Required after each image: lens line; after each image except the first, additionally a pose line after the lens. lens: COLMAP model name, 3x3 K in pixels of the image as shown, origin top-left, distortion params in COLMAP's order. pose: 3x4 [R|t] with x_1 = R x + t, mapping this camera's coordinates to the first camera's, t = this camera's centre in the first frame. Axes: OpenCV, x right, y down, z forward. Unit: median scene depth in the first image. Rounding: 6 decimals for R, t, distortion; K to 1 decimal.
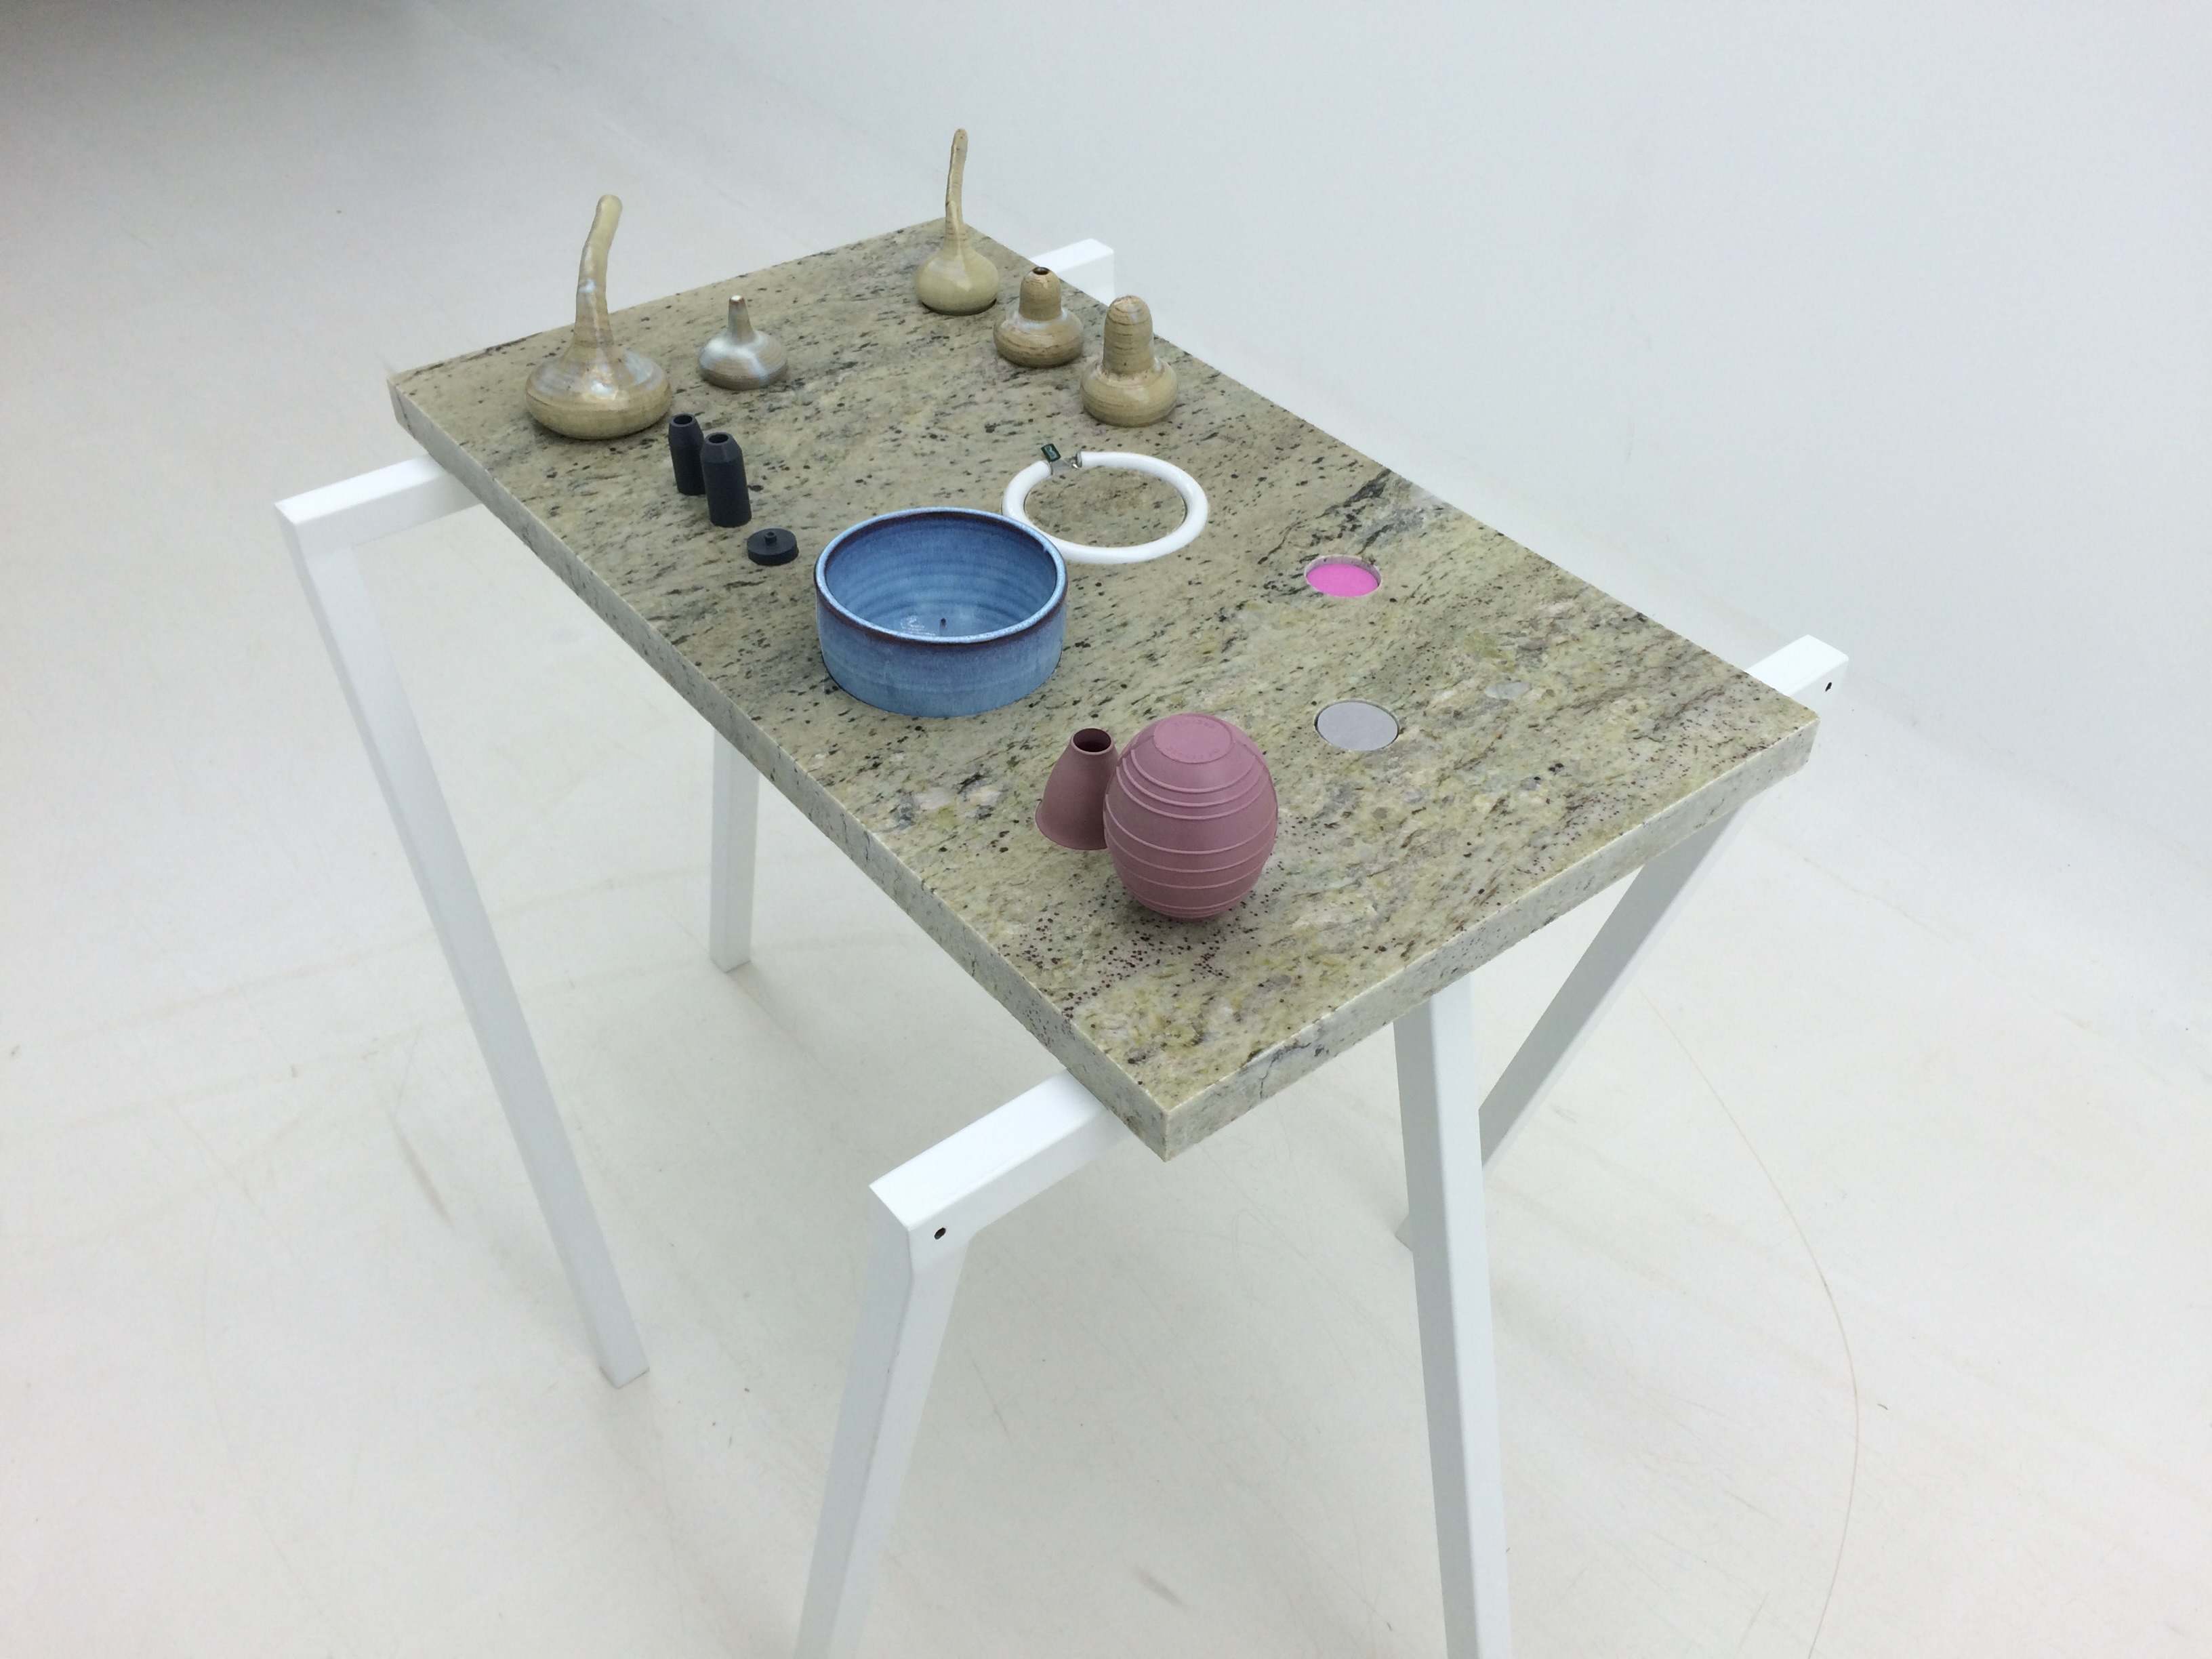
lens RADIAL K [[1898.1, 0, 1100.0], [0, 1898.1, 828.4], [0, 0, 1]] dist [0.076753, -0.100065]
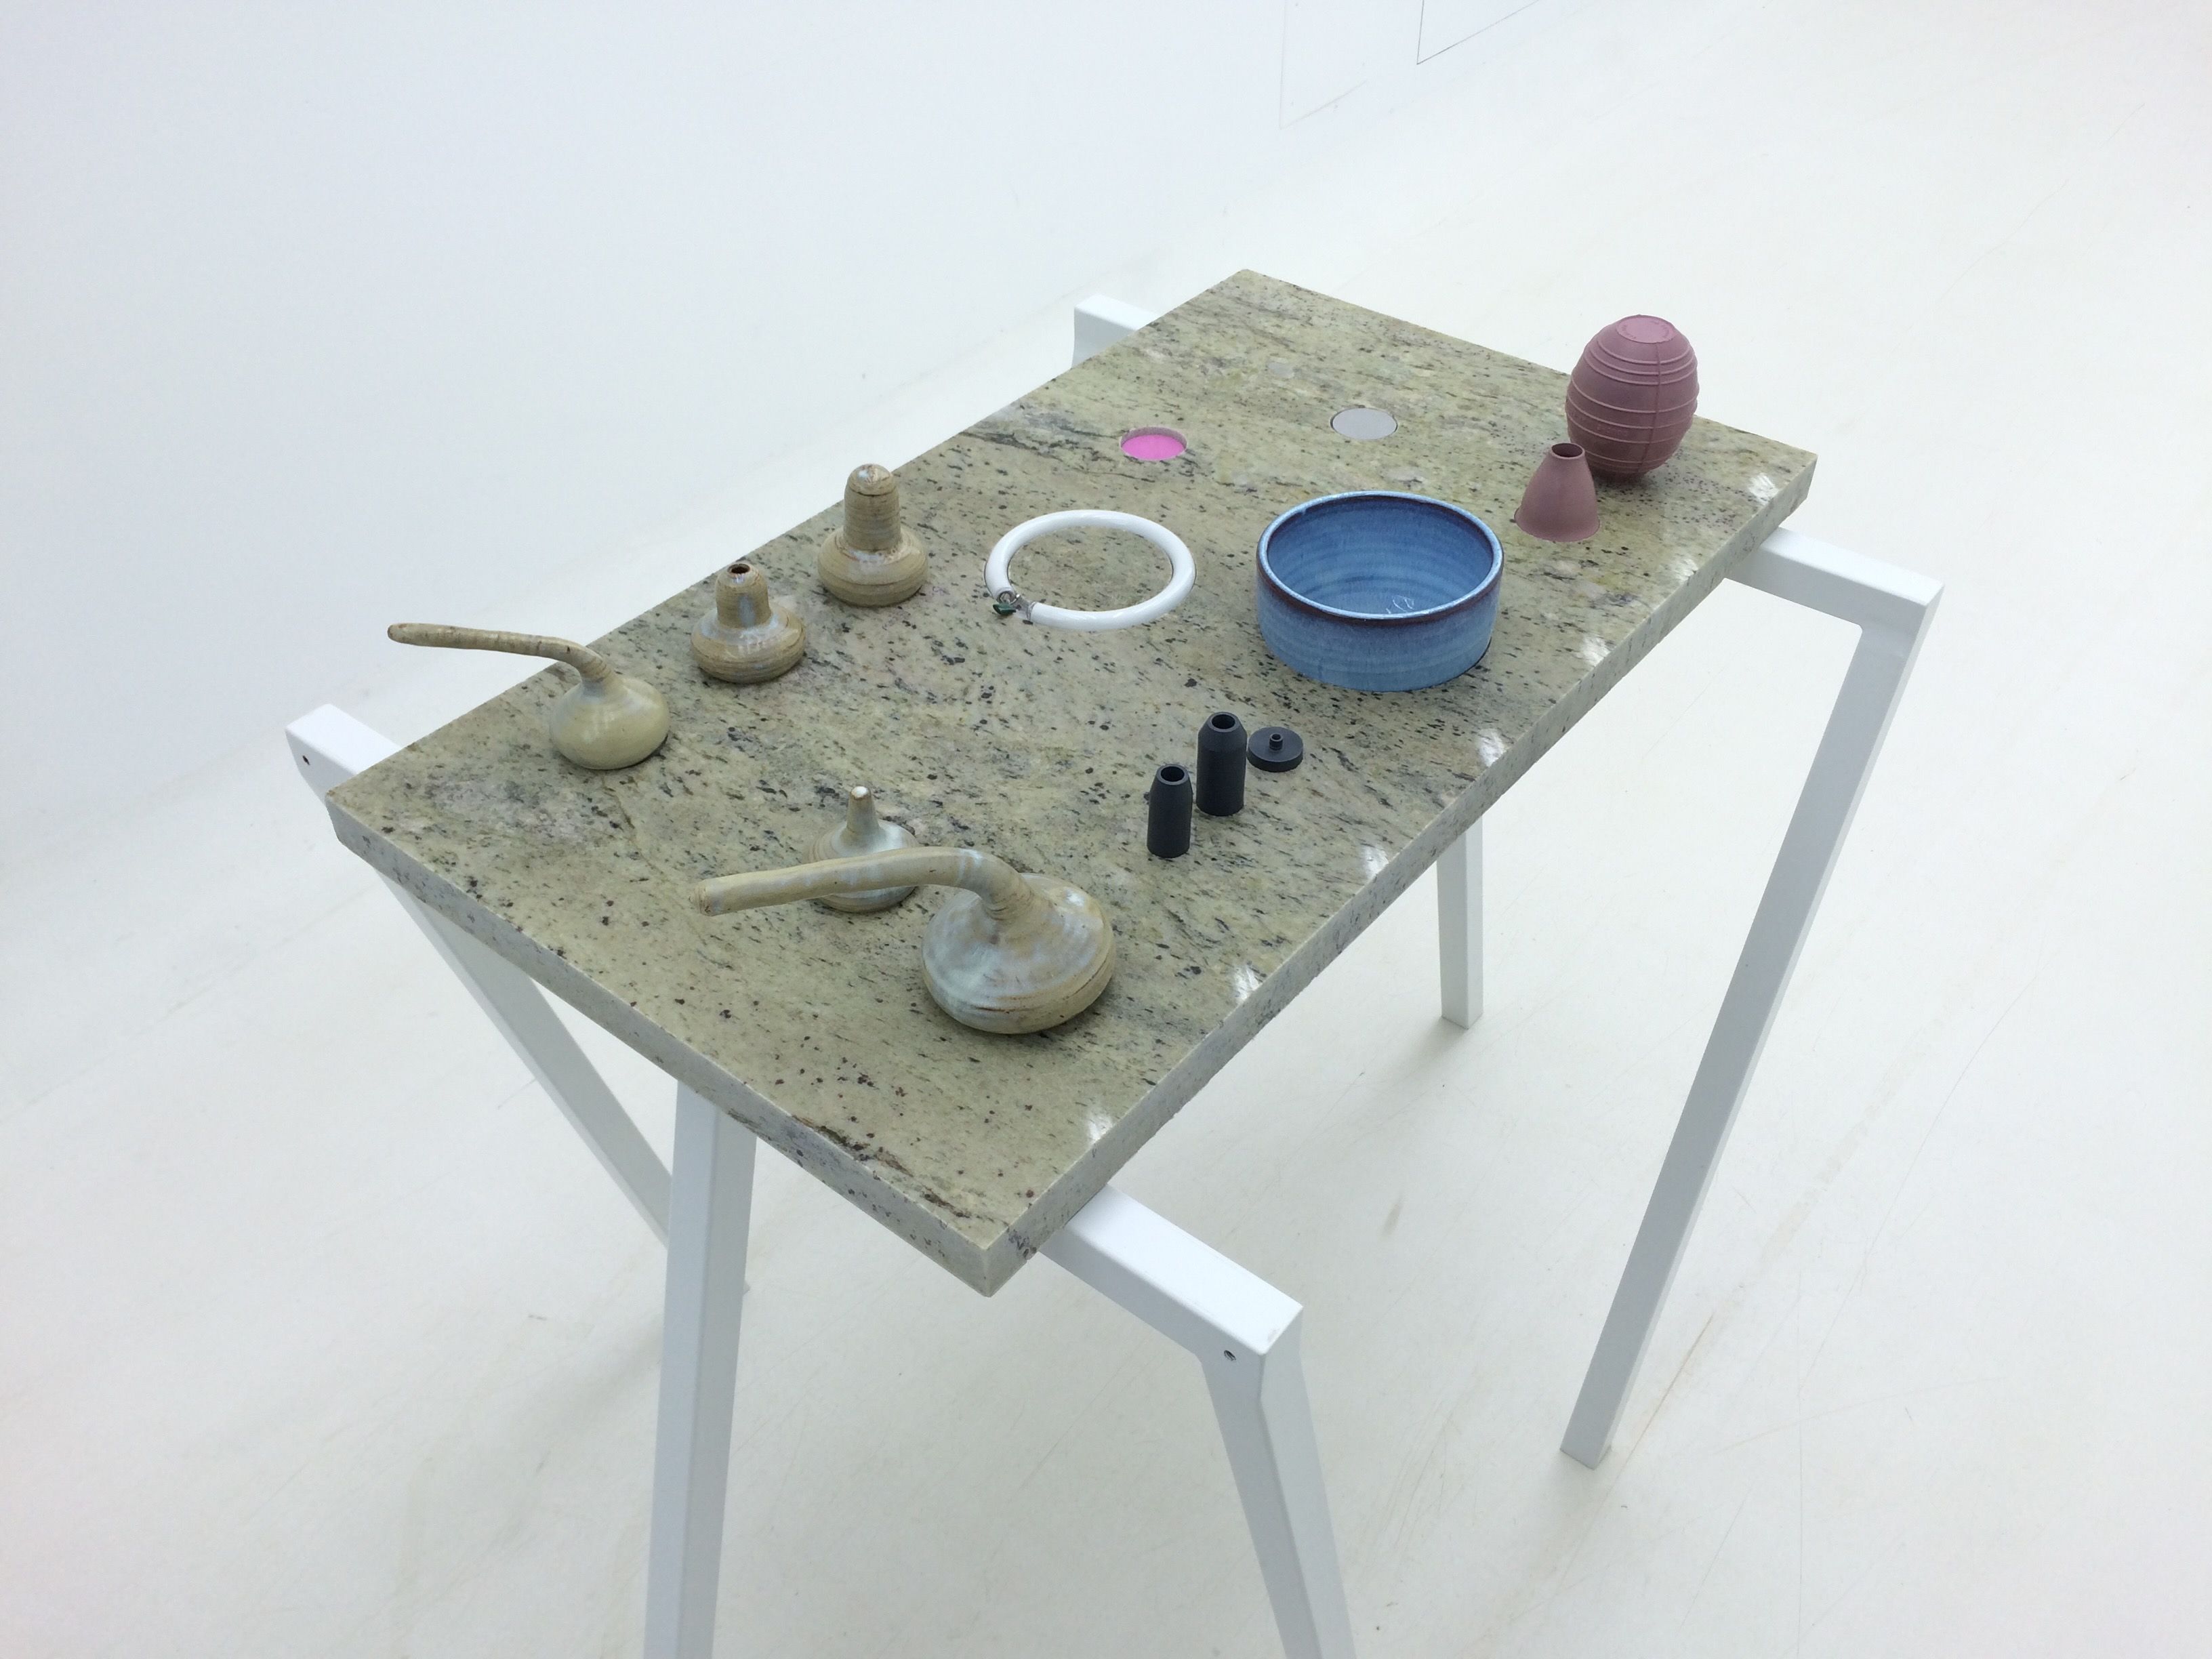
lens RADIAL K [[1898.1, 0, 1099.8], [0, 1898.1, 826.7], [0, 0, 1]] dist [0.076753, -0.100065]
pose [[-0.213124, -0.651902, 0.727738, -0.883265], [0.638113, 0.471167, 0.608945, -0.775754], [-0.739858, 0.594160, 0.315570, 0.851049]]
